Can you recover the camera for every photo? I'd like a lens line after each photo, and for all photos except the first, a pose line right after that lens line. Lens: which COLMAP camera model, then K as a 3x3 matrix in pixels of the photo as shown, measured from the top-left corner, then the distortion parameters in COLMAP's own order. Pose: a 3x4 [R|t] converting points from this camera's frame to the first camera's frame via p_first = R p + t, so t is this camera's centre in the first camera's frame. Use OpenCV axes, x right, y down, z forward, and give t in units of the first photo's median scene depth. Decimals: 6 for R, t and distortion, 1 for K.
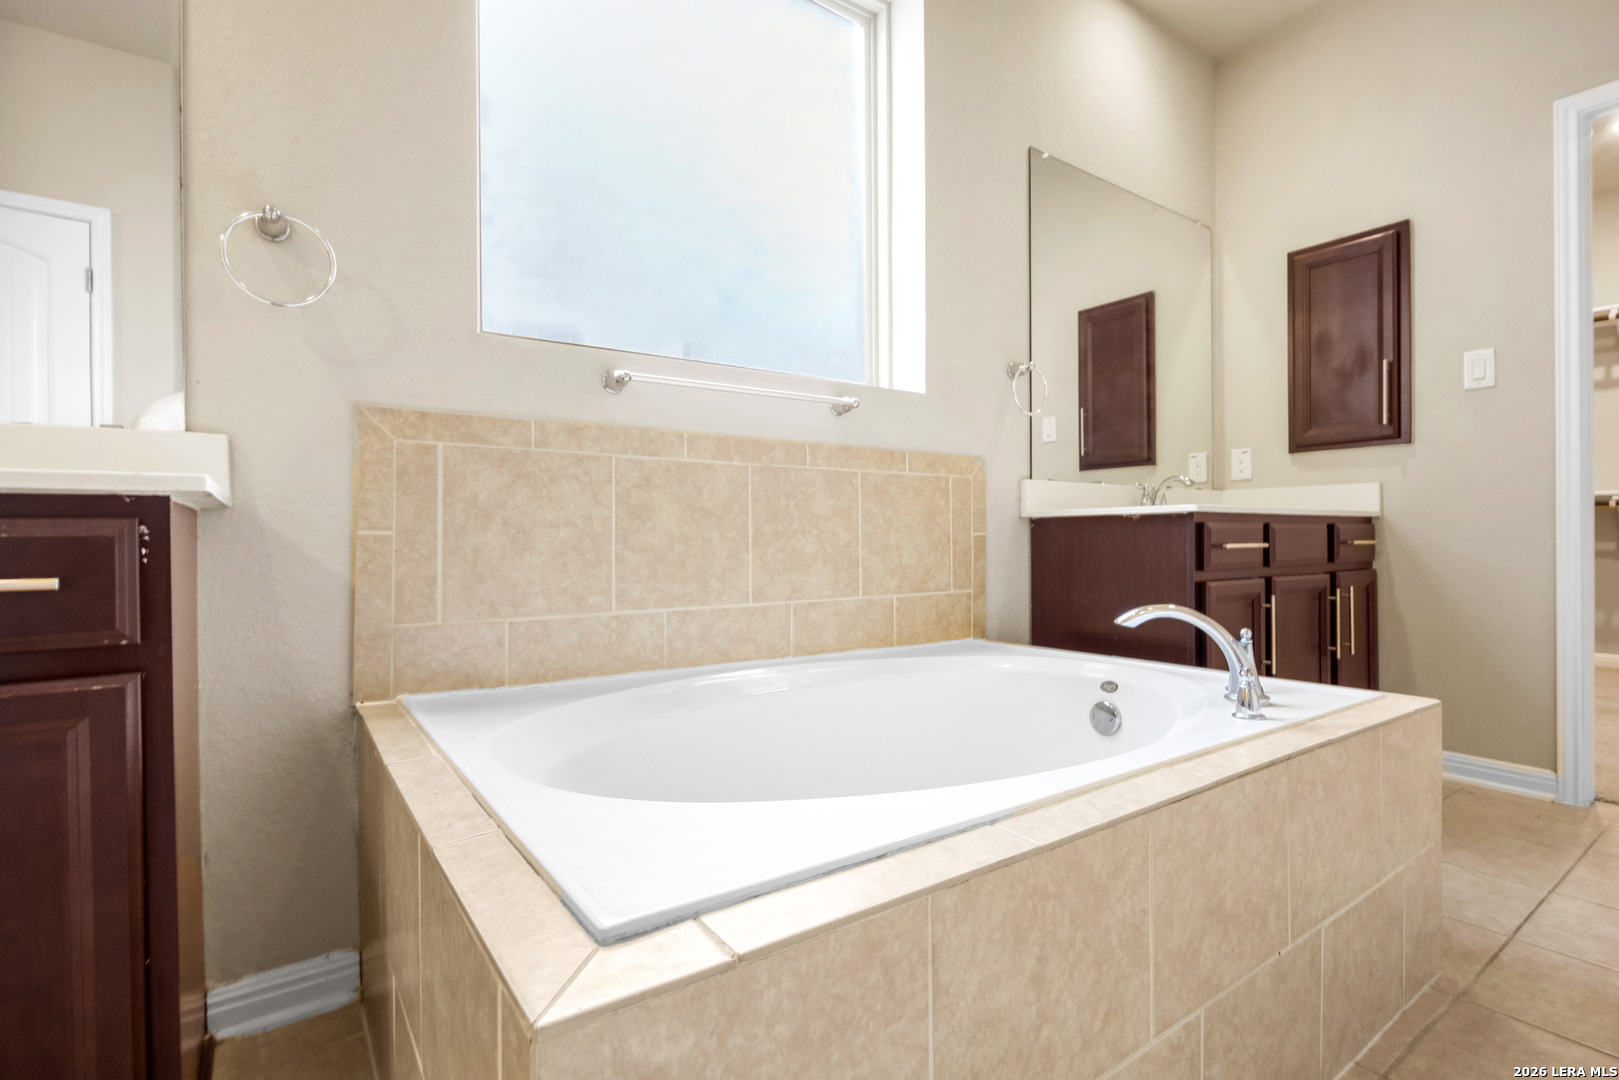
lens RADIAL K [[766.9, 0, 811.2], [0, 766.9, 534.5], [0, 0, 1]] dist [0.000504, -0.000323]
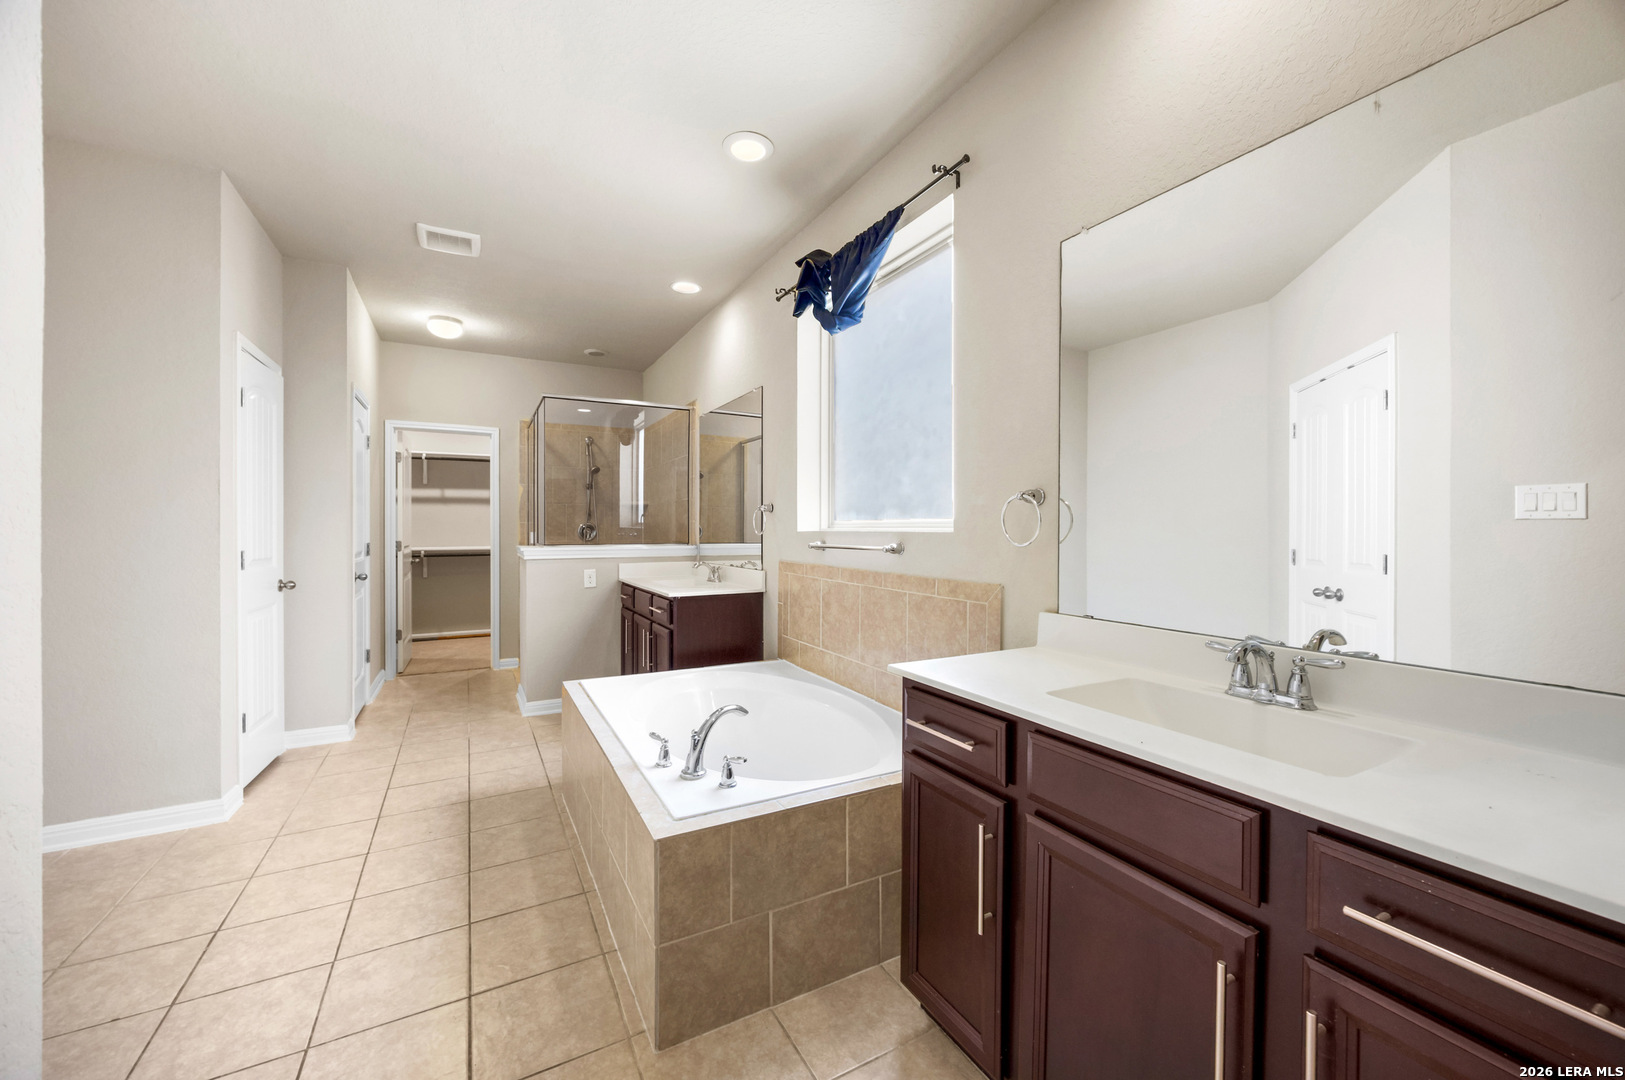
lens RADIAL K [[637.2, 0, 810.3], [0, 637.2, 532.4], [0, 0, 1]] dist [0.000427, 0.000297]
pose [[-0.128897, 0.012273, -0.991582, 1.421074], [-0.000770, 0.999922, 0.012476, -0.233564], [0.991658, 0.002372, -0.128878, 1.078766]]
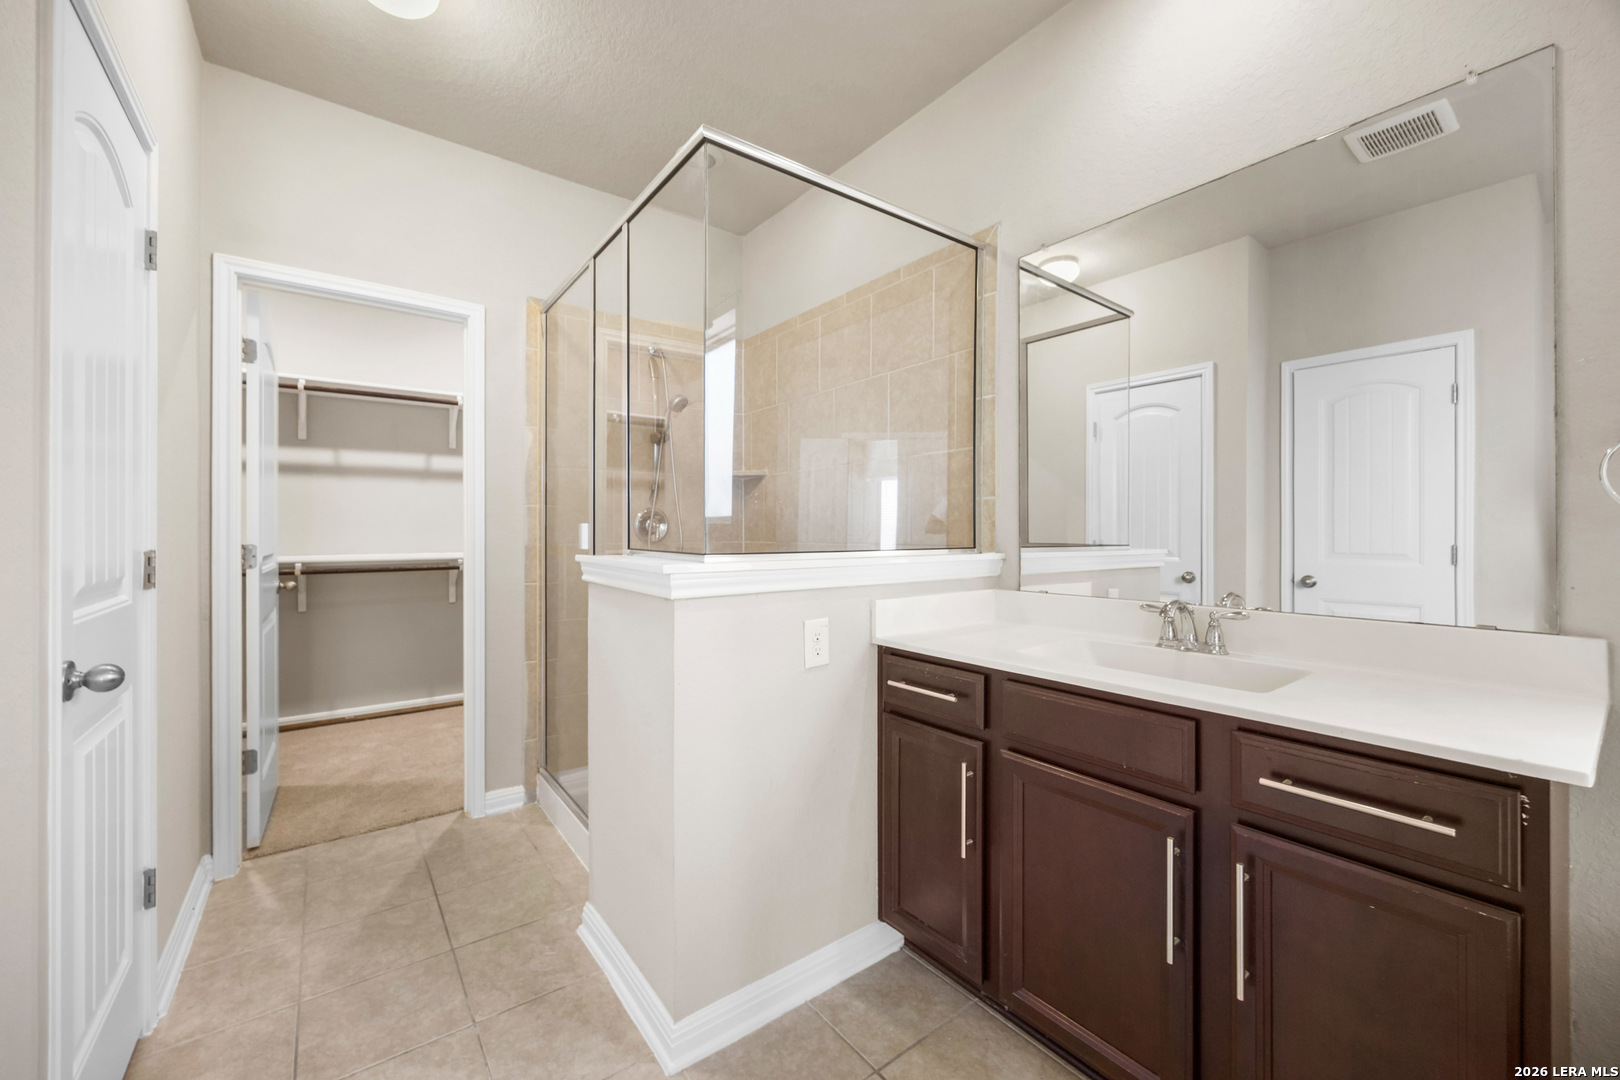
lens RADIAL K [[630.4, 0, 798.7], [0, 630.4, 531.8], [0, 0, 1]] dist [-0.003421, -0.000321]
pose [[0.017860, 0.008521, -0.999804, 0.052337], [-0.000948, 0.999963, 0.008506, -0.193721], [0.999840, 0.000796, 0.017867, -0.084589]]
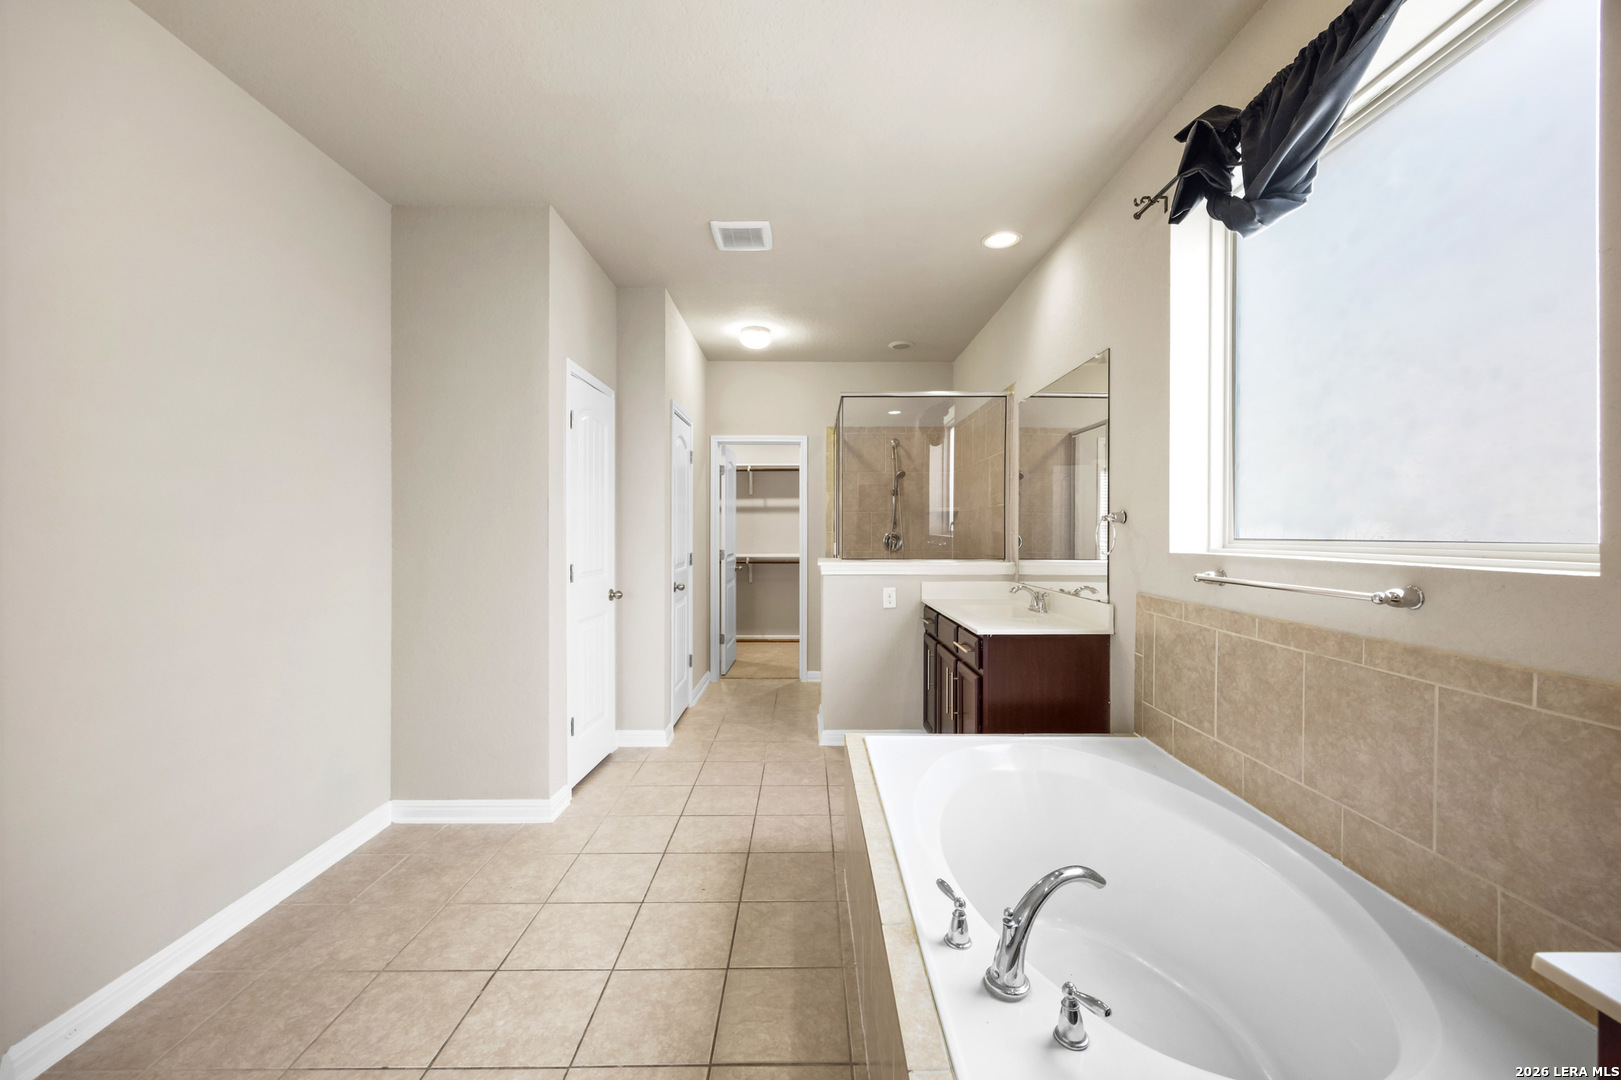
lens RADIAL K [[635.7, 0, 808.3], [0, 635.7, 532.4], [0, 0, 1]] dist [0.000427, 0.000297]
pose [[-0.581966, 0.007930, -0.813175, 1.024996], [0.002148, 0.999964, 0.008215, -0.263700], [0.813211, 0.003034, -0.581962, 0.956161]]
